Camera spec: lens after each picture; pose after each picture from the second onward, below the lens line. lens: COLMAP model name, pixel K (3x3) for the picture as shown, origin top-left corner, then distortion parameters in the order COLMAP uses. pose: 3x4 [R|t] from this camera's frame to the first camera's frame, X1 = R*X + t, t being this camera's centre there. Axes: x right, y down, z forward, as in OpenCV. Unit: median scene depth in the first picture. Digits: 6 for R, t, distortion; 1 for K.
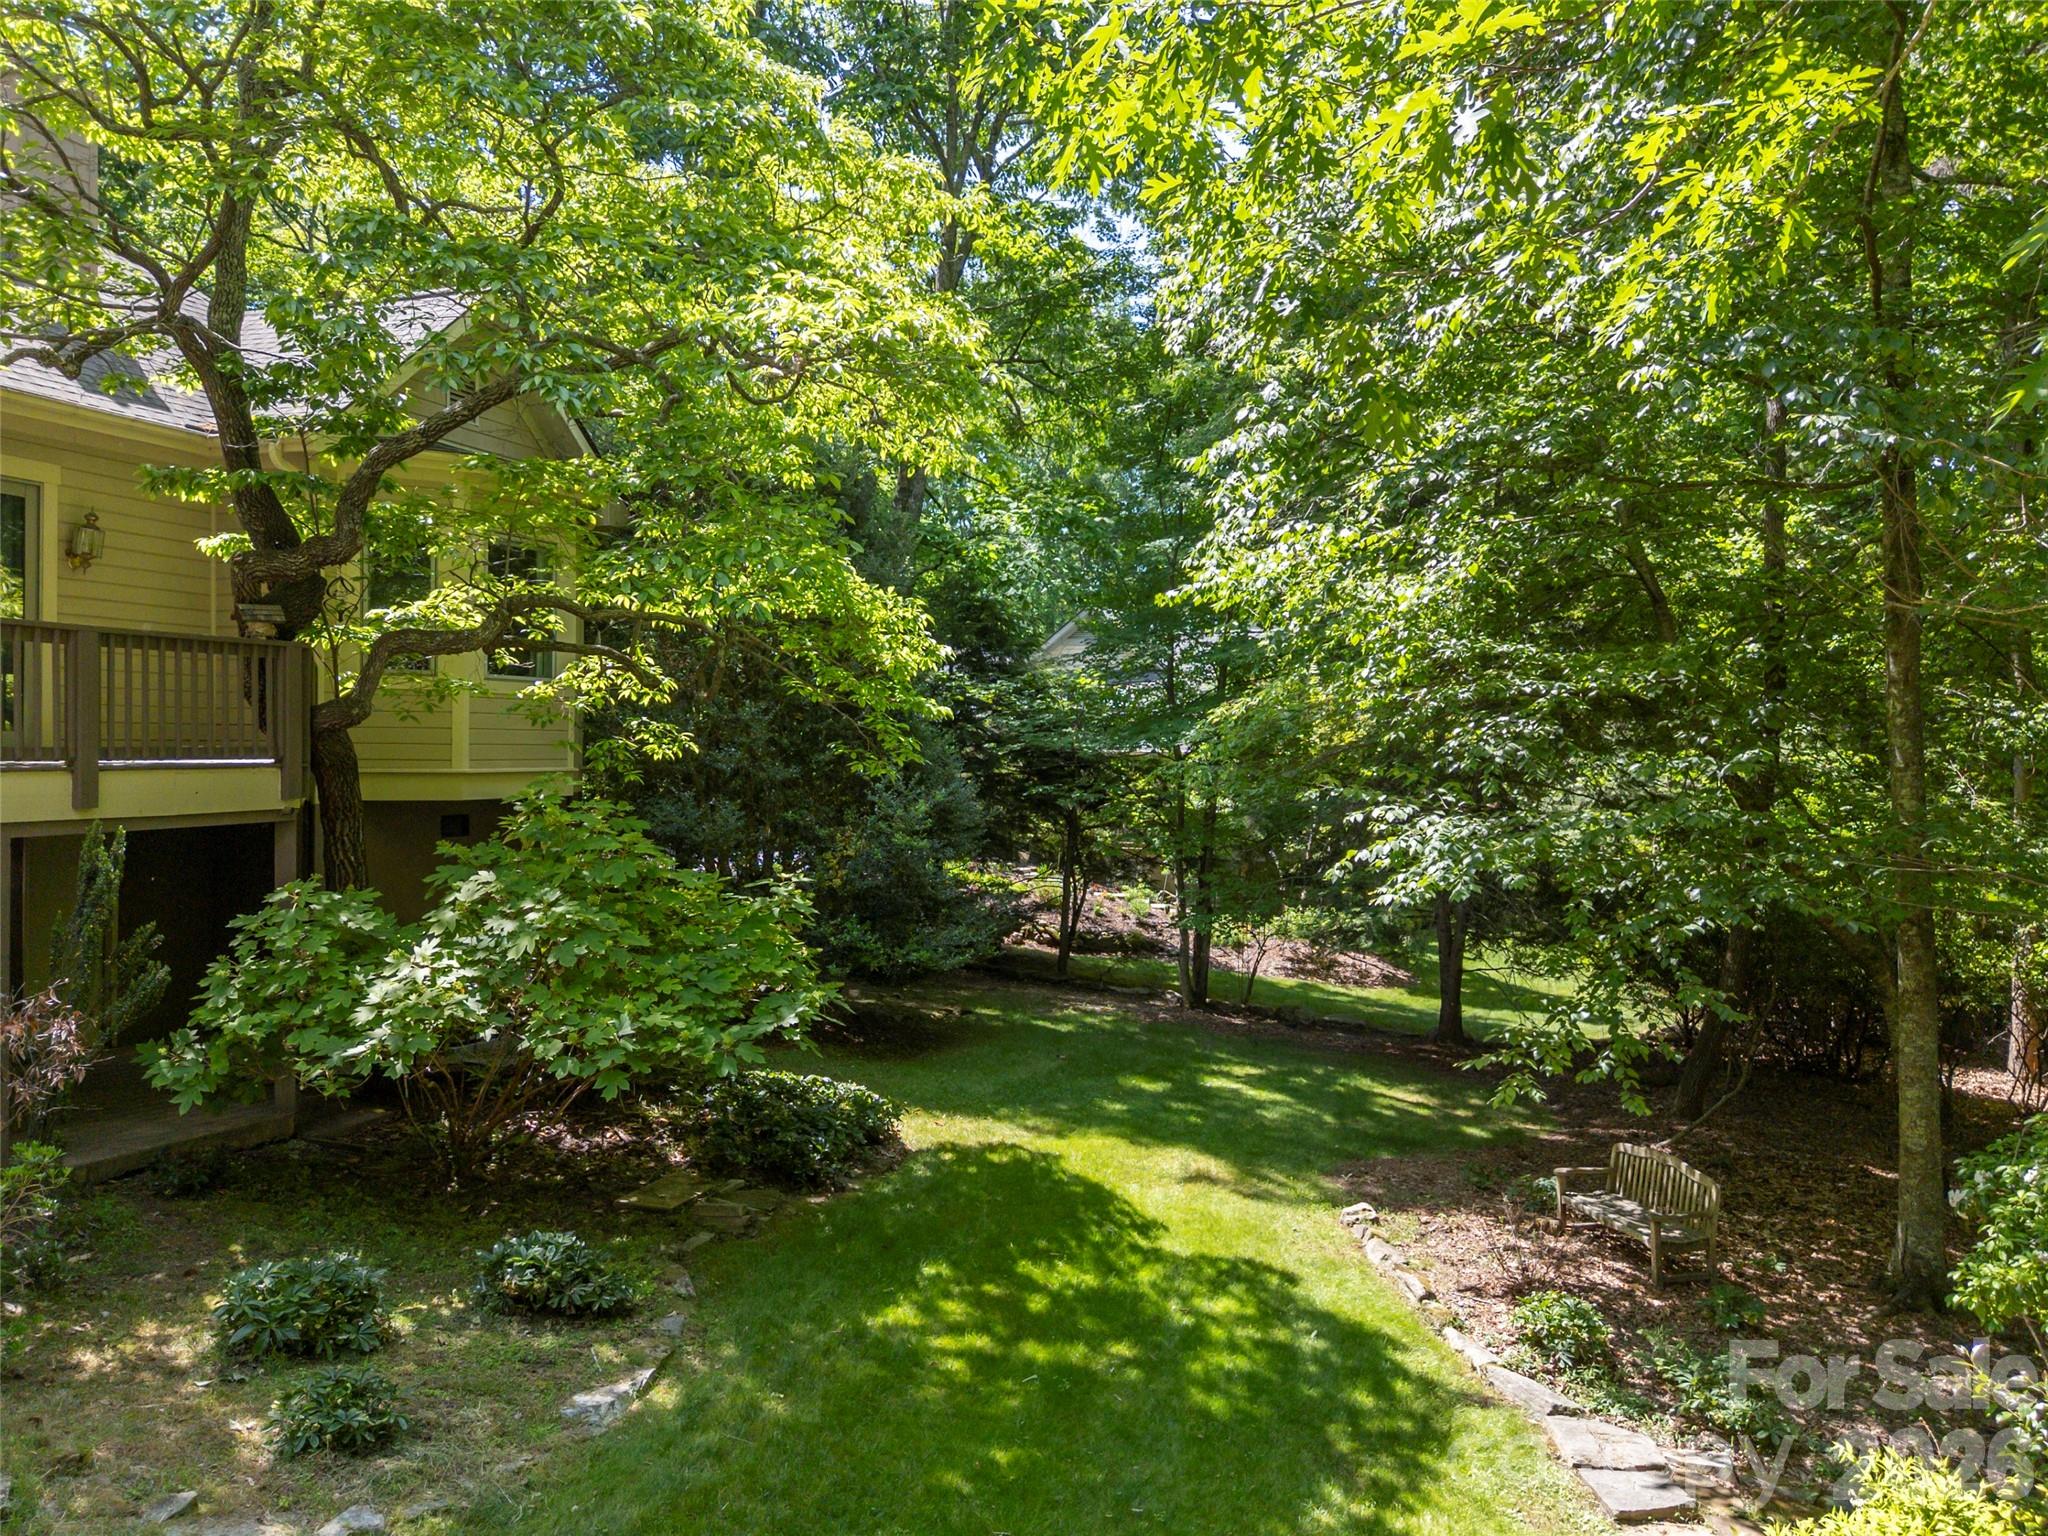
lens RADIAL K [[1511.0, 0, 1024.0], [0, 1511.0, 768.0], [0, 0, 1]] dist [0.064298, -0.049398]
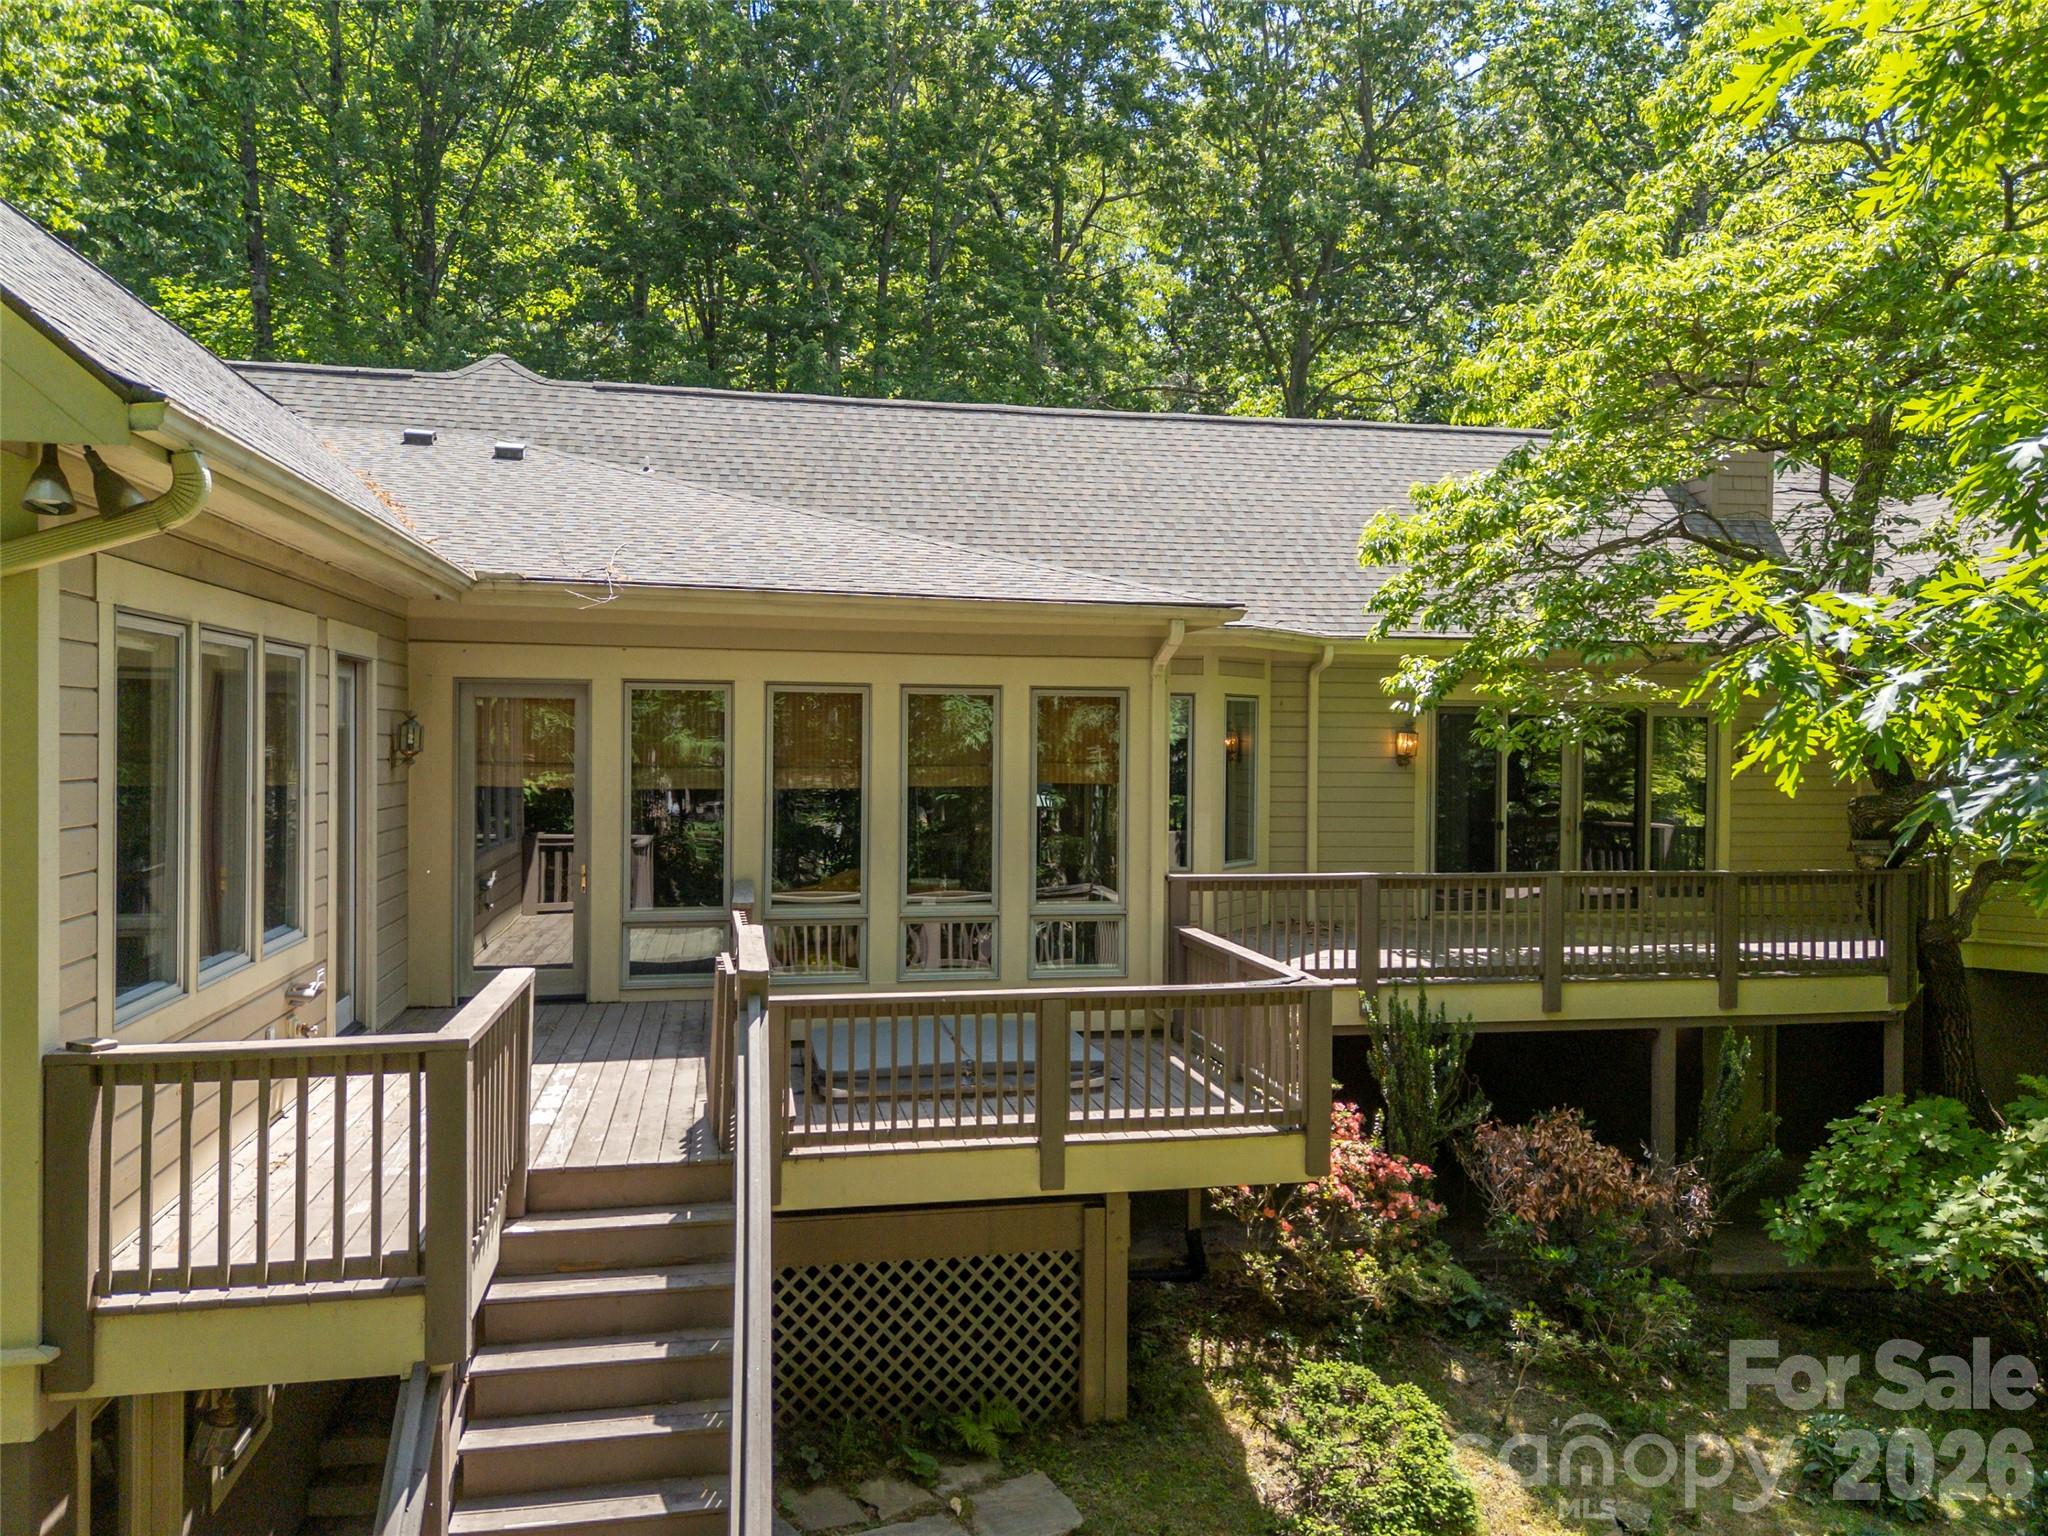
lens RADIAL K [[1511.0, 0, 1024.0], [0, 1511.0, 768.0], [0, 0, 1]] dist [0.064298, -0.049398]
pose [[0.521142, 0.000114, -0.853470, 0.219162], [-0.015662, 0.999833, -0.009430, -0.171387], [0.853326, 0.018281, 0.521057, -0.234163]]
